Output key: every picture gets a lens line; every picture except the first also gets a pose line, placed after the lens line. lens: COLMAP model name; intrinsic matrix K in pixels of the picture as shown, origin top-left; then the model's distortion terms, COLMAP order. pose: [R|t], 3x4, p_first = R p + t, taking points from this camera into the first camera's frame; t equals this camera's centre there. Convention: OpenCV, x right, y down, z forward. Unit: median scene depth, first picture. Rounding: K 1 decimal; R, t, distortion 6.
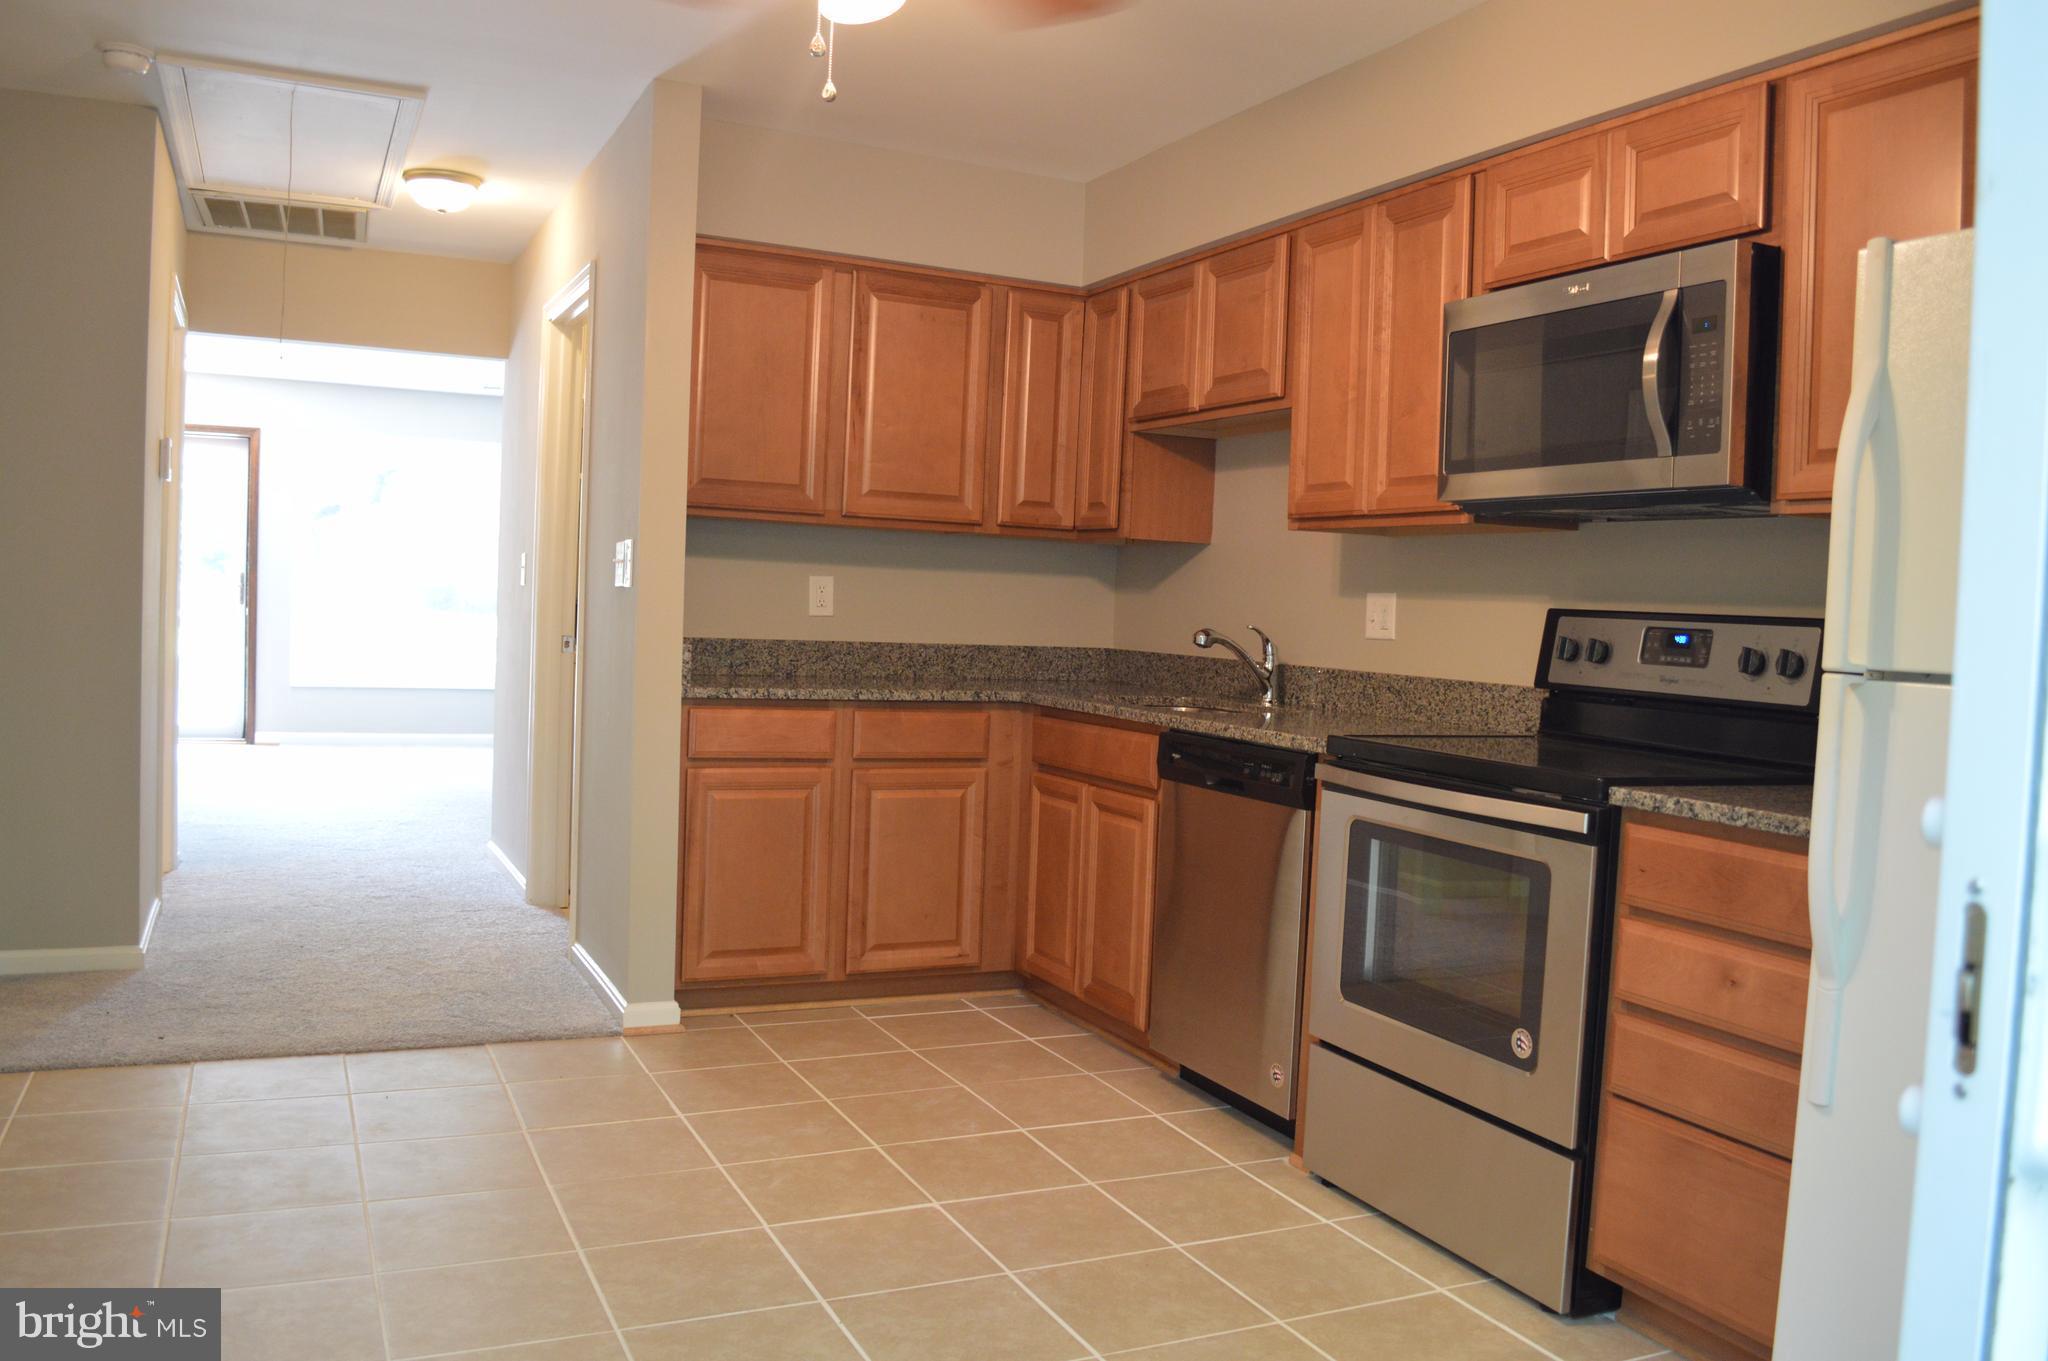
lens RADIAL K [[1633.5, 0, 1032.1], [0, 1633.5, 677.7], [0, 0, 1]] dist [-0.086468, 0.016725]
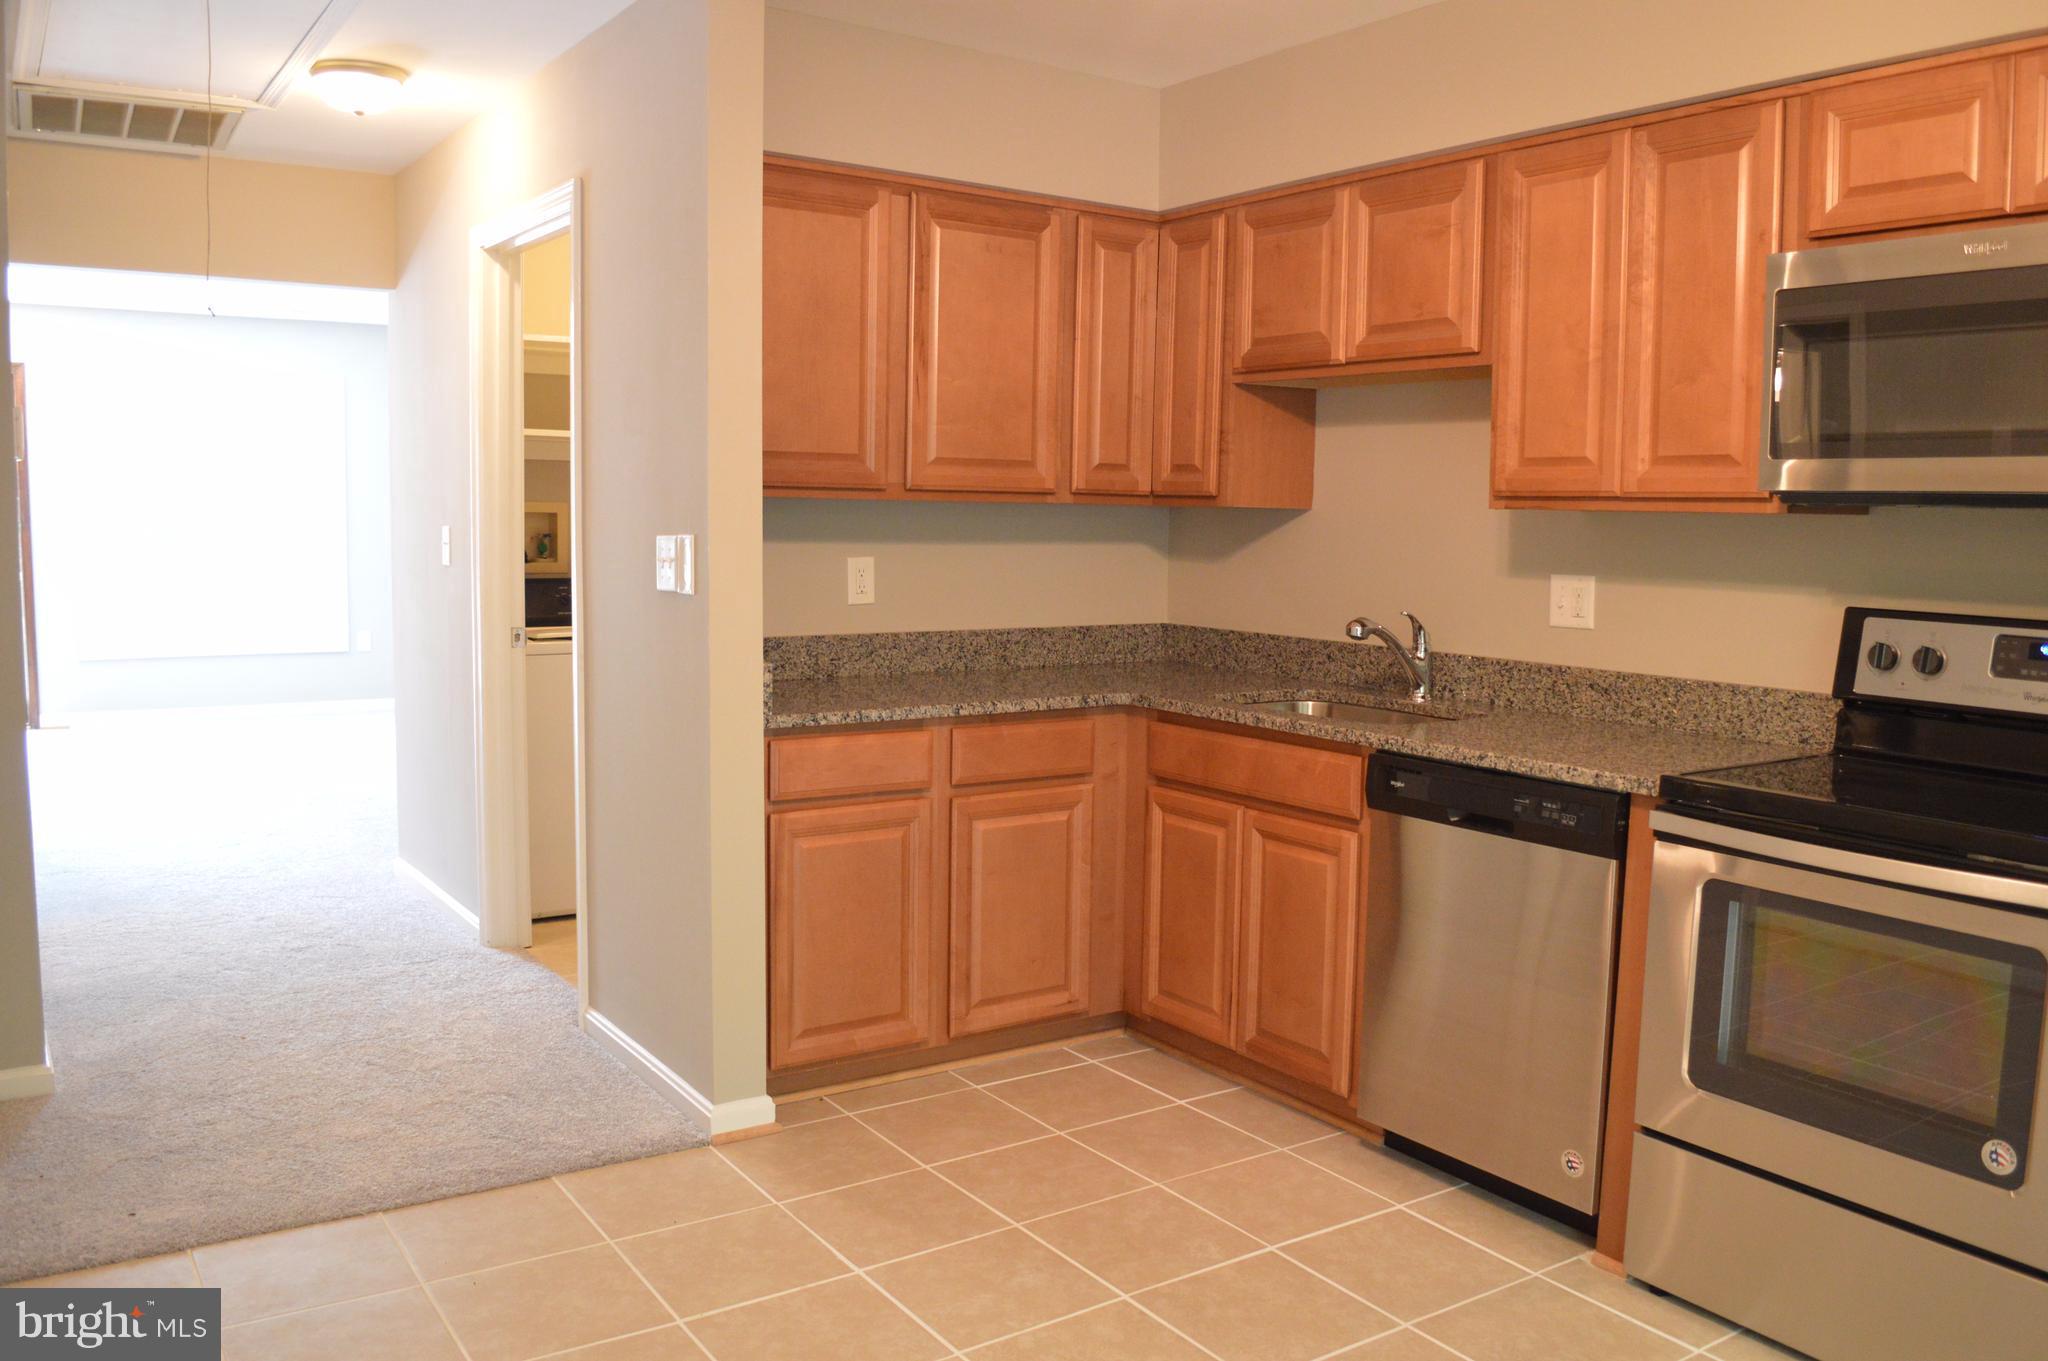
lens RADIAL K [[1633.5, 0, 1034.8], [0, 1633.5, 676.4], [0, 0, 1]] dist [-0.086468, 0.016725]
pose [[0.987676, -0.040338, 0.151228, -0.192870], [0.031149, 0.997549, 0.062648, -0.057515], [-0.153384, -0.057165, 0.986512, 0.170578]]
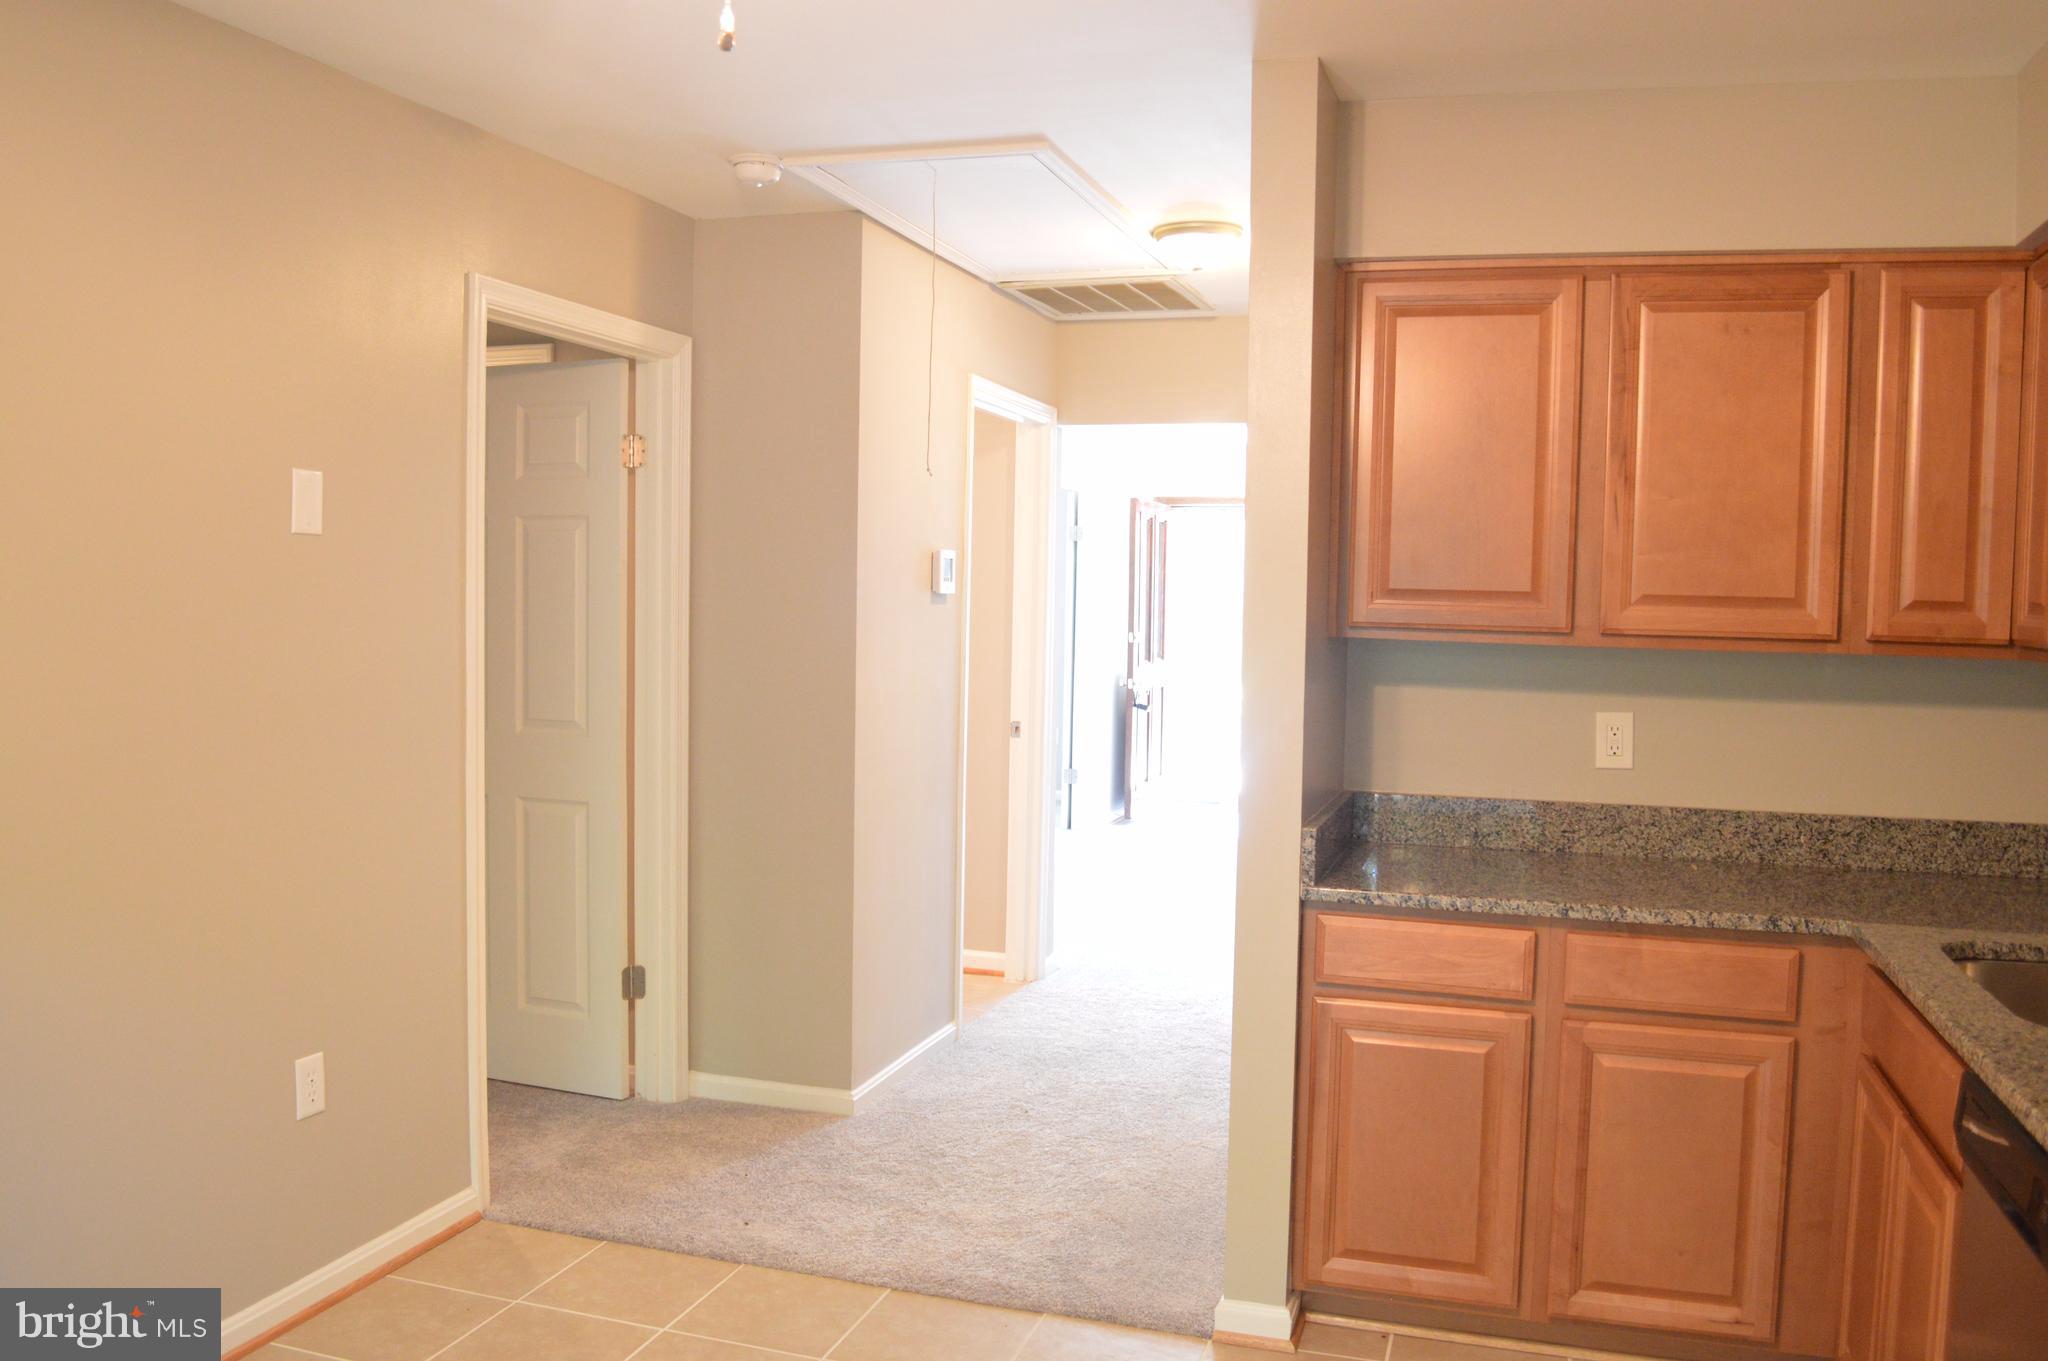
lens RADIAL K [[1633.5, 0, 1031.3], [0, 1633.5, 671.5], [0, 0, 1]] dist [-0.086468, 0.016725]
pose [[0.732567, 0.006716, -0.680661, 0.181499], [-0.021708, 0.999673, -0.013499, -0.073530], [0.680348, 0.024665, 0.732474, 0.361507]]
